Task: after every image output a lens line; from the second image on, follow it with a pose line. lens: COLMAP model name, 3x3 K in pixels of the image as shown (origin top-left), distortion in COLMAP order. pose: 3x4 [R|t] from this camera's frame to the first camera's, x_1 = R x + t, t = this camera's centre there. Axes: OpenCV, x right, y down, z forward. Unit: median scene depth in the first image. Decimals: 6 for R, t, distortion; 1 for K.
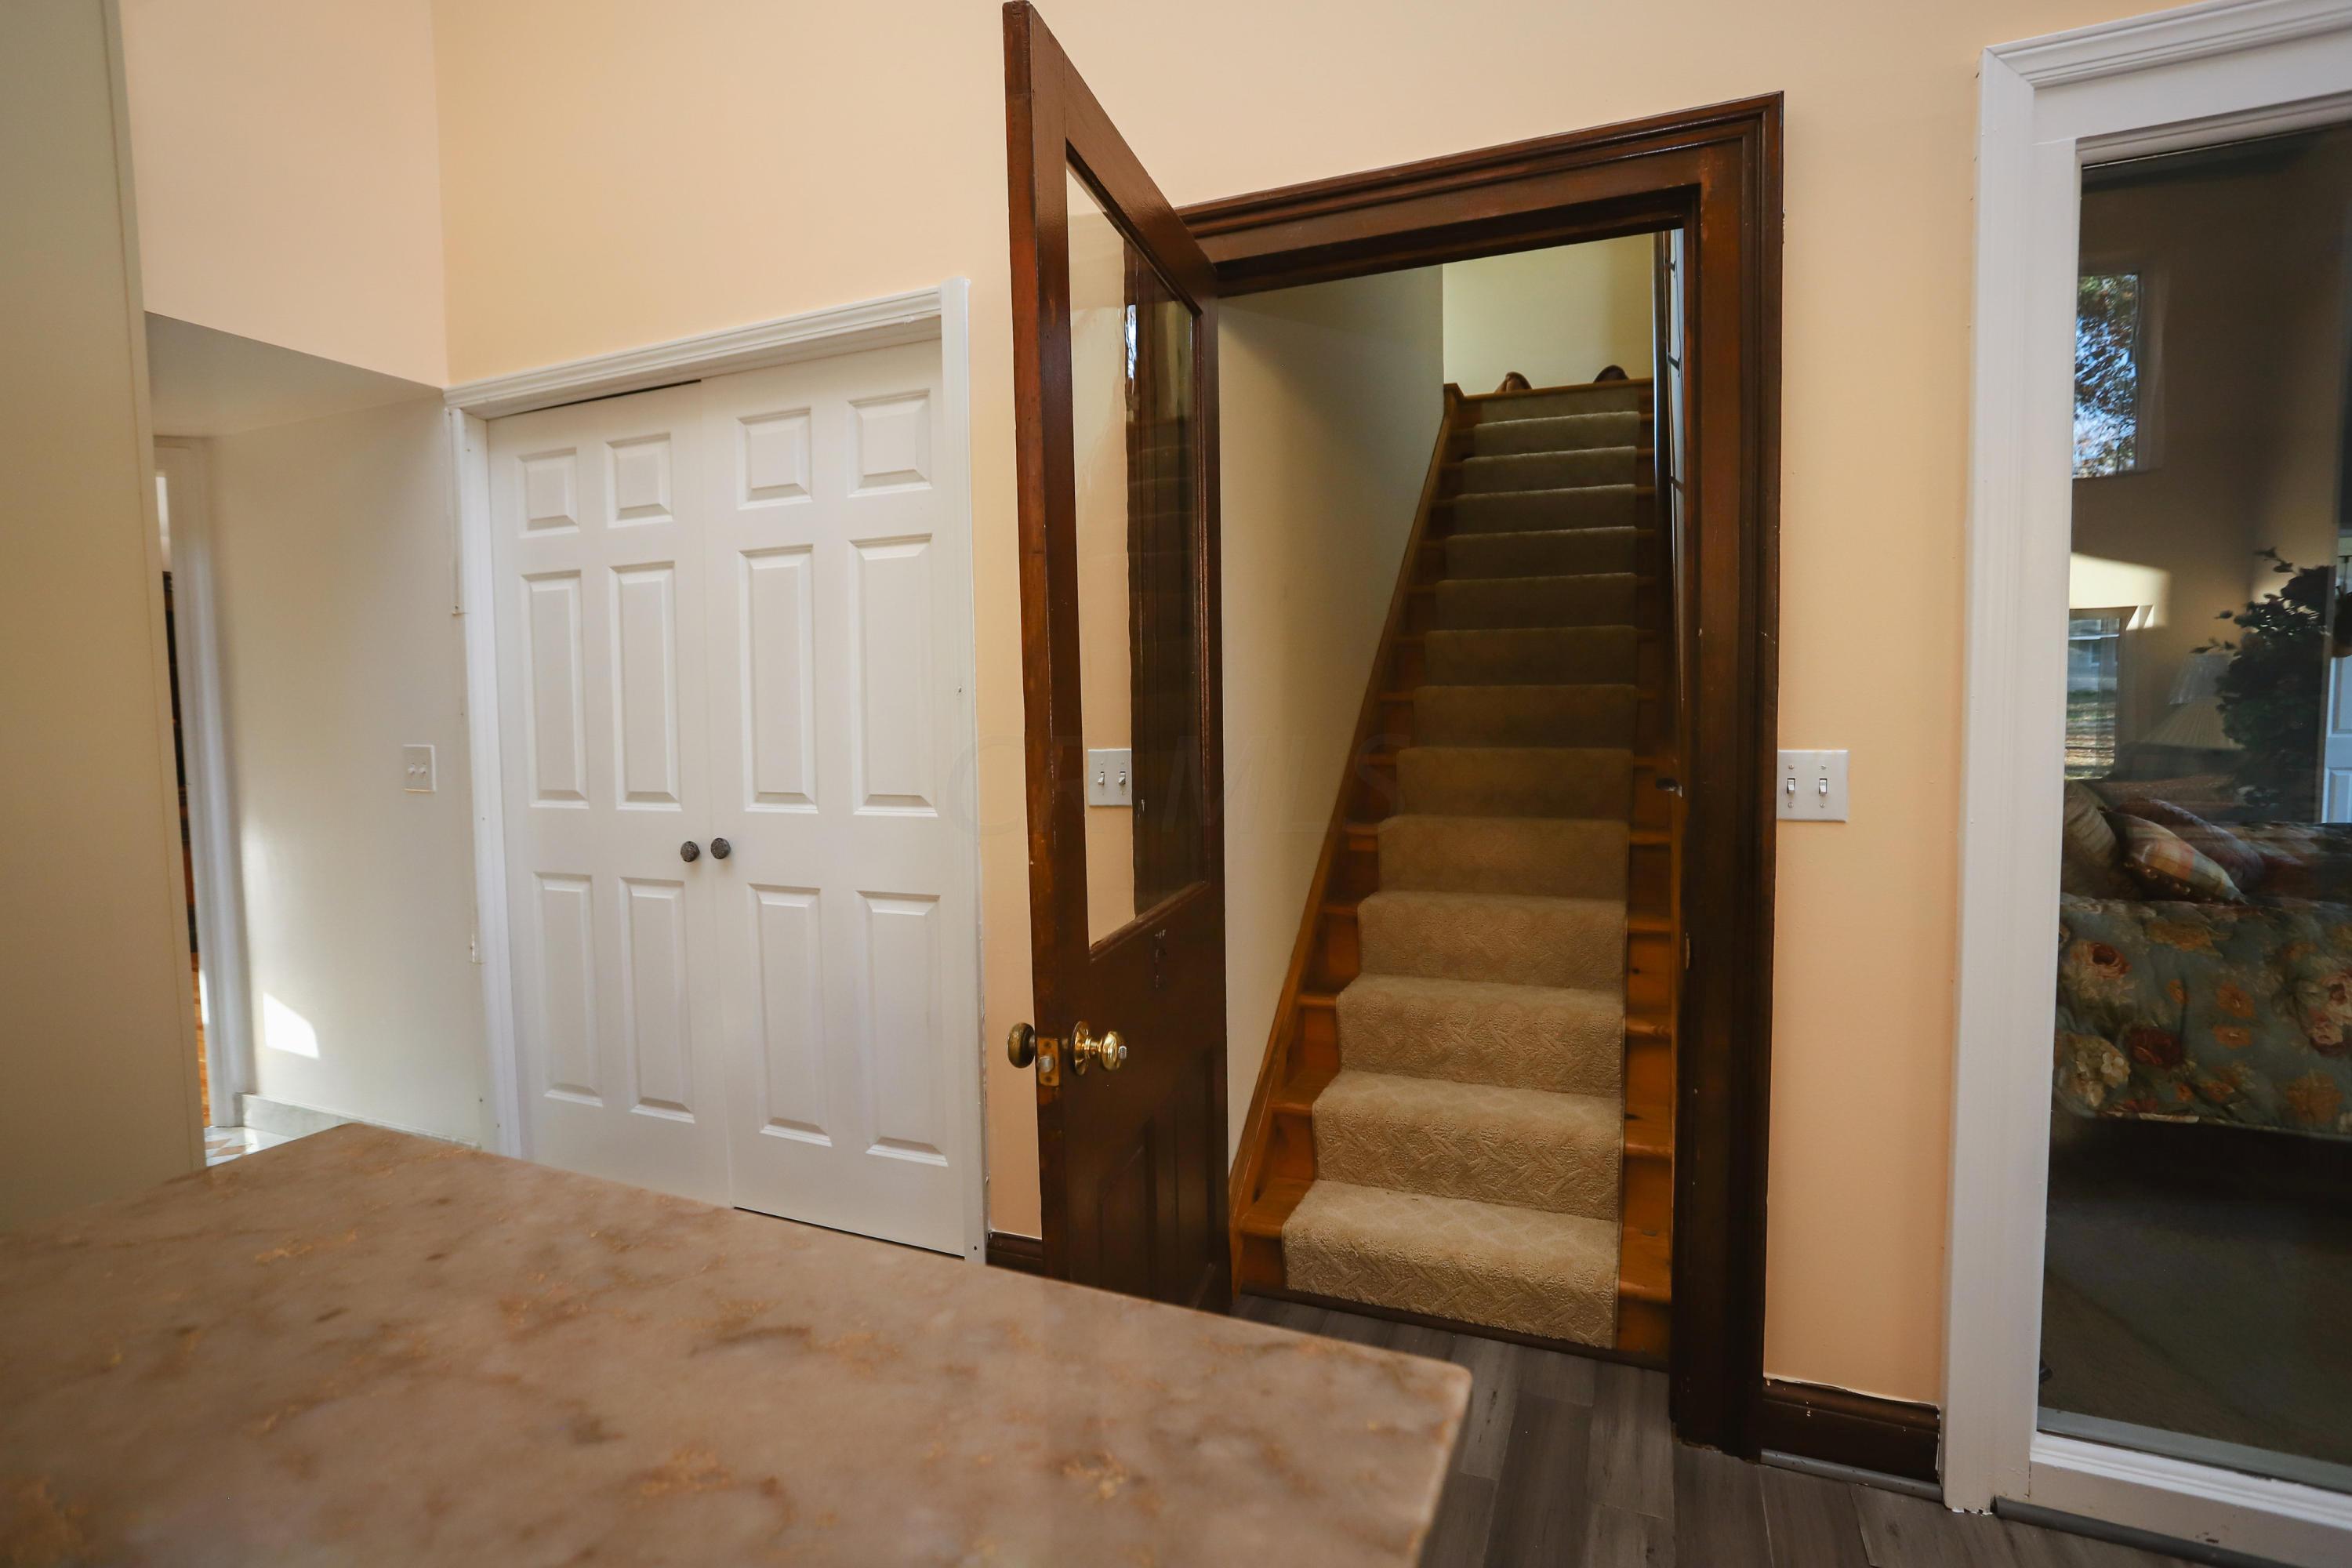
lens RADIAL K [[1130.5, 0, 1185.4], [0, 1130.5, 786.4], [0, 0, 1]] dist [-0.051903, 0.024860]
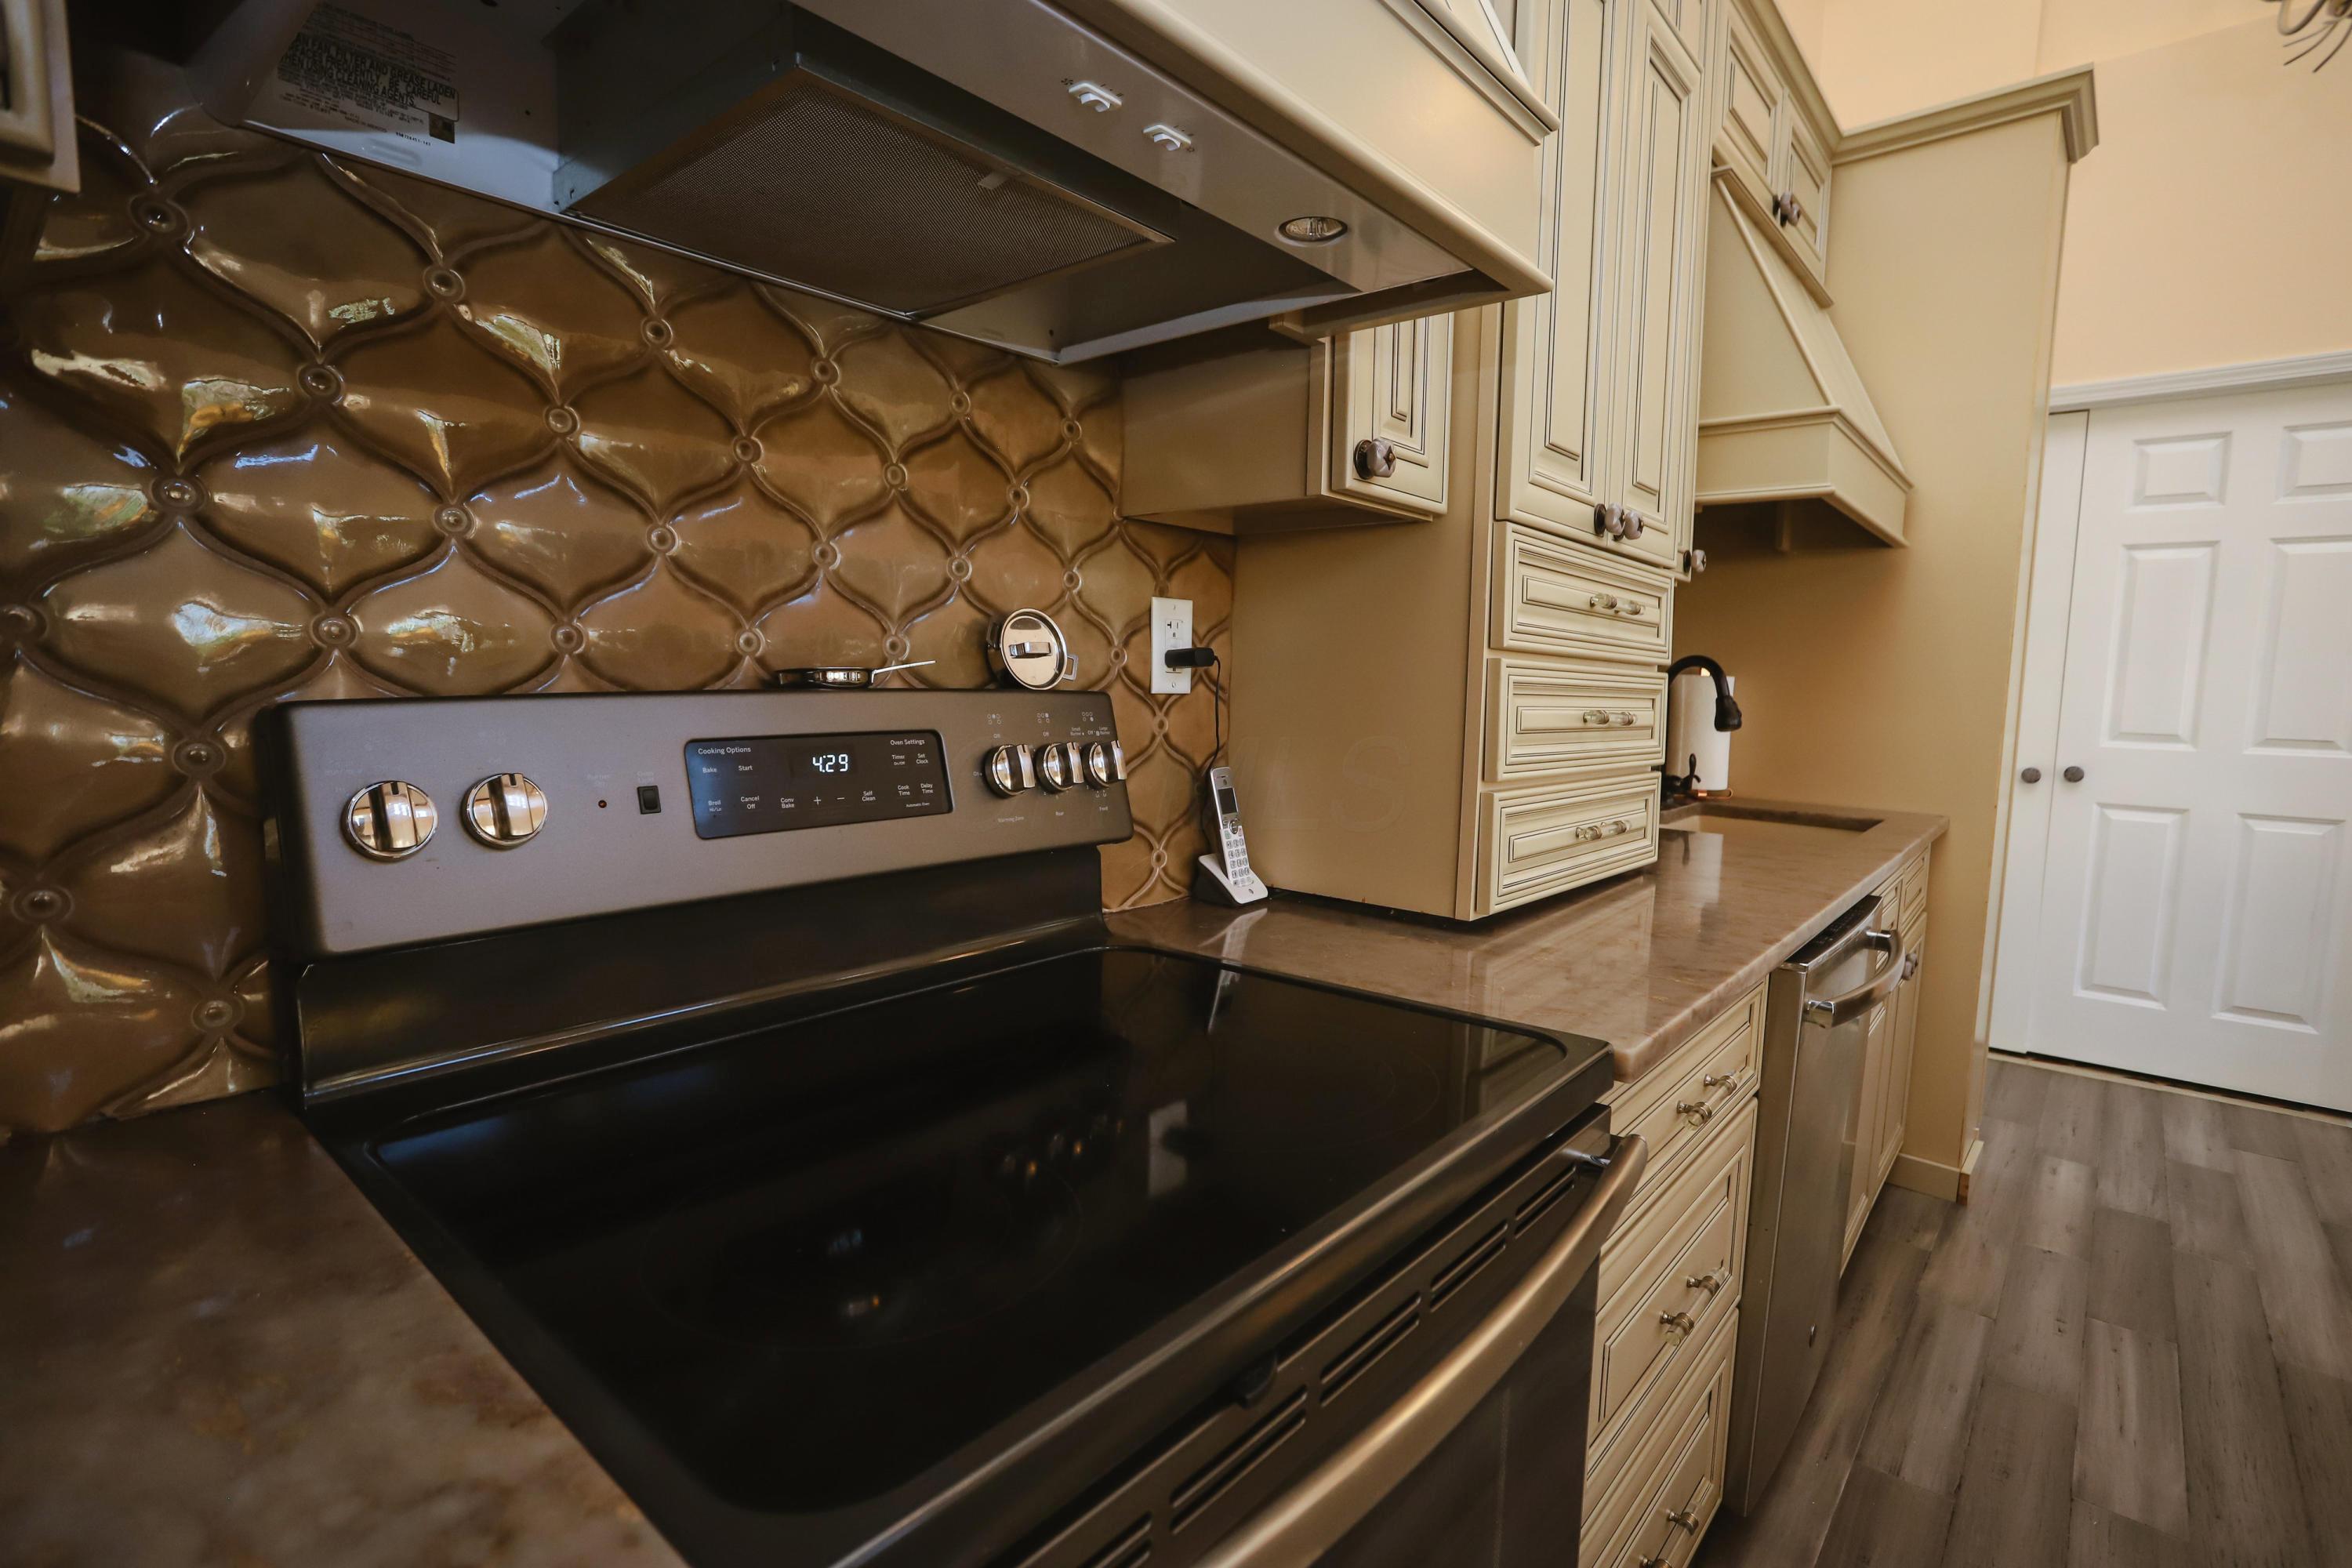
lens RADIAL K [[1130.5, 0, 1180.2], [0, 1130.5, 784.7], [0, 0, 1]] dist [-0.051903, 0.024860]
pose [[0.947623, 0.064635, -0.312781, -1.024680], [-0.053573, 0.997601, 0.043841, 0.069124], [0.314865, -0.024788, 0.948813, -0.559498]]
